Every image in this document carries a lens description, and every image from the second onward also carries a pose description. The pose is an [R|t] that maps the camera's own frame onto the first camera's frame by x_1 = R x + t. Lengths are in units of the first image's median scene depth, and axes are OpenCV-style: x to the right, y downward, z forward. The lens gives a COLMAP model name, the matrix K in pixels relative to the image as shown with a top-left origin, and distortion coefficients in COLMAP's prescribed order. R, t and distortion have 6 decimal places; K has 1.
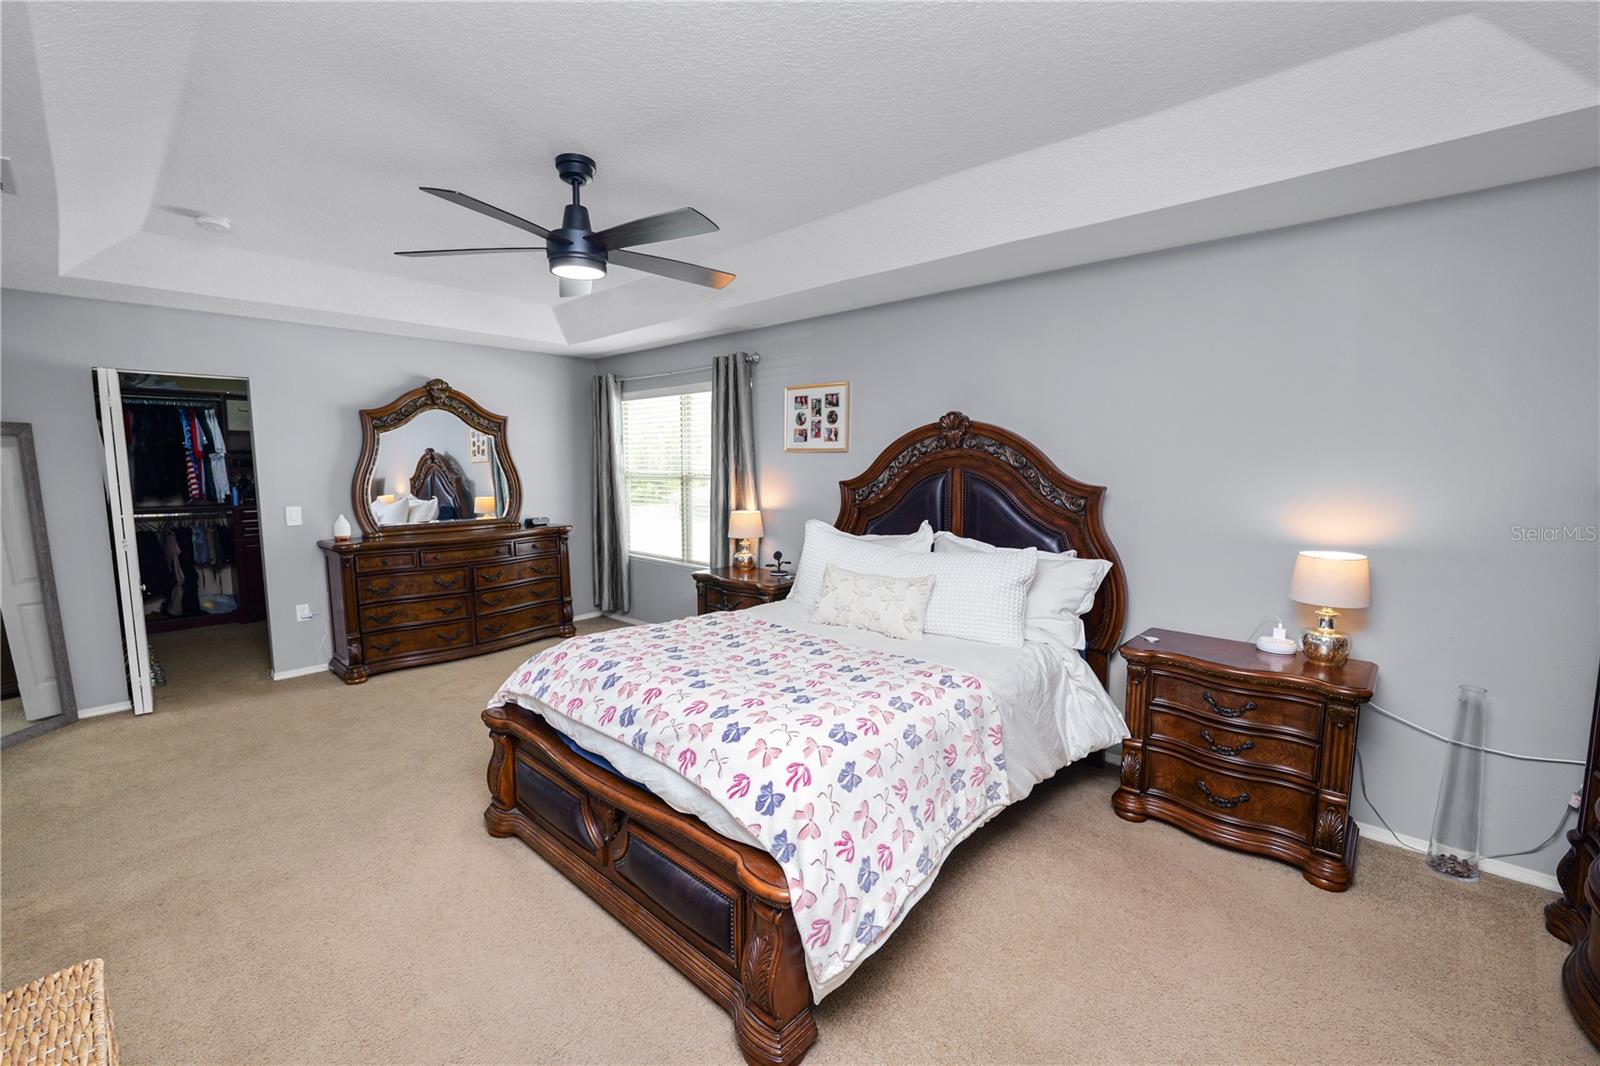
lens RADIAL K [[651.6, 0, 797.2], [0, 651.6, 534.6], [0, 0, 1]] dist [-0.014084, 0.001707]
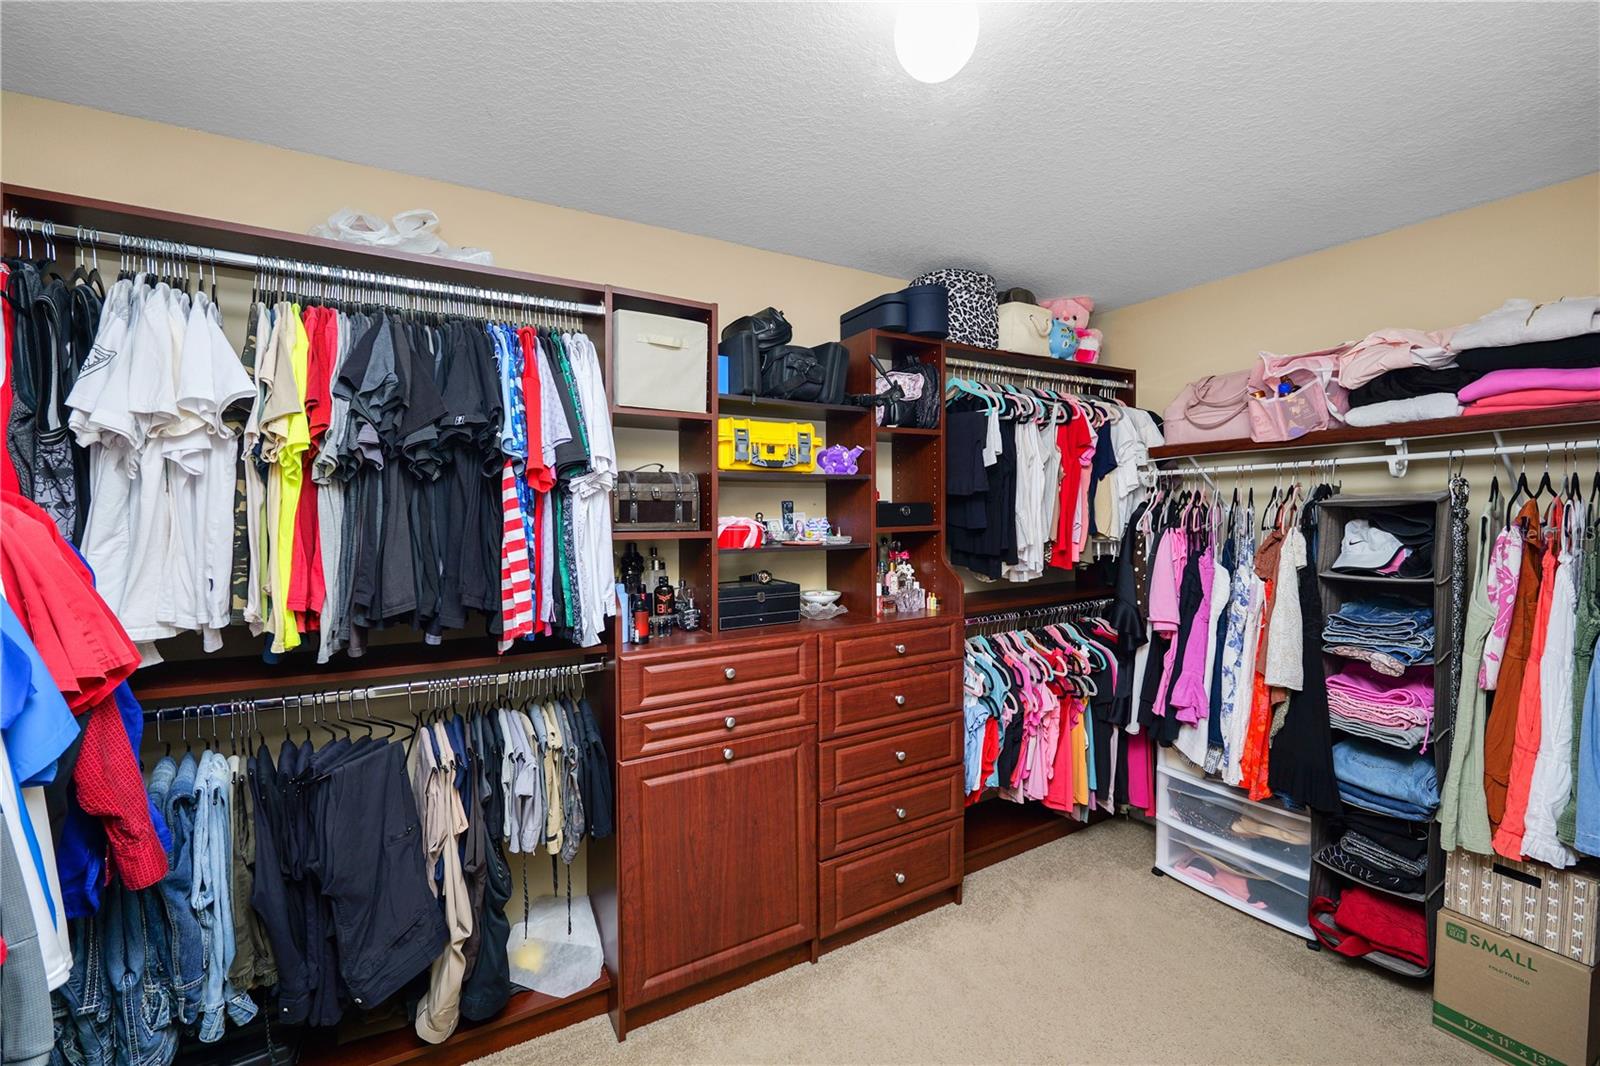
lens RADIAL K [[651.6, 0, 800.3], [0, 651.6, 533.4], [0, 0, 1]] dist [-0.014084, 0.001707]
pose [[0.950577, 0.008218, -0.310379, -0.733102], [-0.032747, 0.996728, -0.073902, -0.084278], [0.308756, 0.080413, 0.947736, 0.768234]]
